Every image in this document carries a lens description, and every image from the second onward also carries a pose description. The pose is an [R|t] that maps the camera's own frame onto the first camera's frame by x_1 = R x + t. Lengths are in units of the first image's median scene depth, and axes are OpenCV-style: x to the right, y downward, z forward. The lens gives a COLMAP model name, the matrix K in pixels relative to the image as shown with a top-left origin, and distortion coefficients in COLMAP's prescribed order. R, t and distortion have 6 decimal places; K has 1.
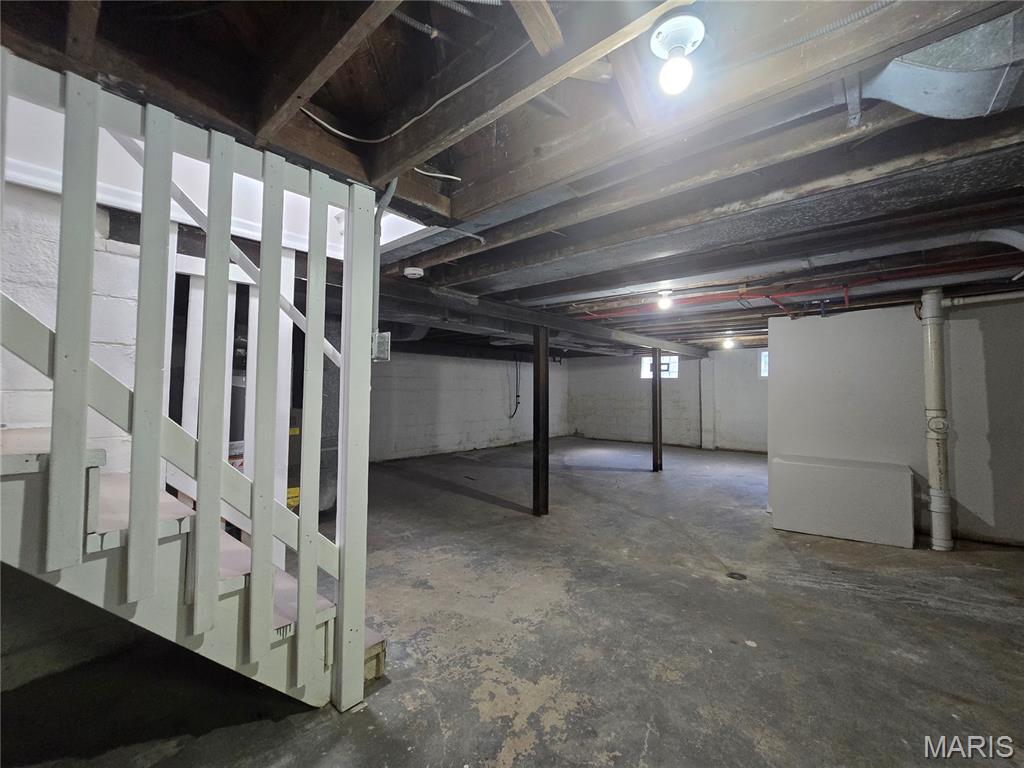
lens RADIAL K [[436.2, 0, 508.7], [0, 436.2, 371.2], [0, 0, 1]] dist [0.000483, -0.000012]
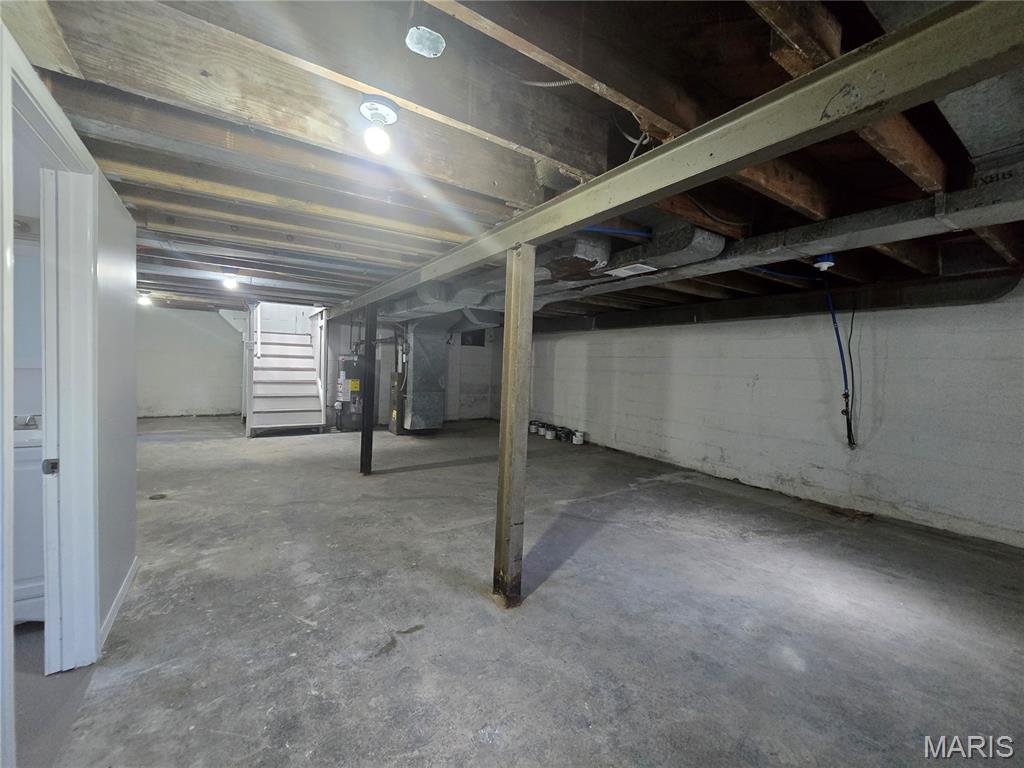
lens RADIAL K [[415.8, 0, 512.0], [0, 415.8, 384.0], [0, 0, 1]] dist [-0.009687, -0.000067]
pose [[-0.272969, 0.026364, -0.961661, 0.760899], [0.003546, 0.999645, 0.026398, 0.055197], [0.962016, 0.003796, -0.272966, 1.269457]]
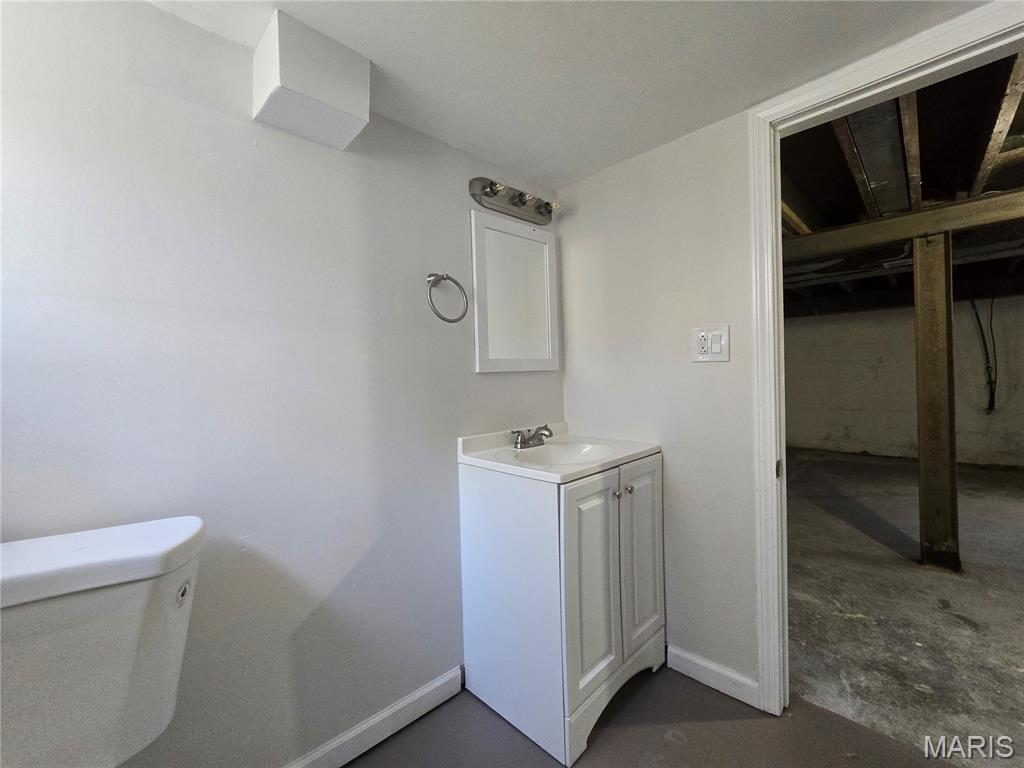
lens RADIAL K [[416.3, 0, 512.0], [0, 416.3, 384.0], [0, 0, 1]] dist [0.000393, 0.000164]
pose [[-0.072830, 0.015279, -0.997227, 0.830967], [0.065523, 0.997796, 0.010502, 0.054607], [0.995190, -0.064576, -0.073671, 0.784658]]
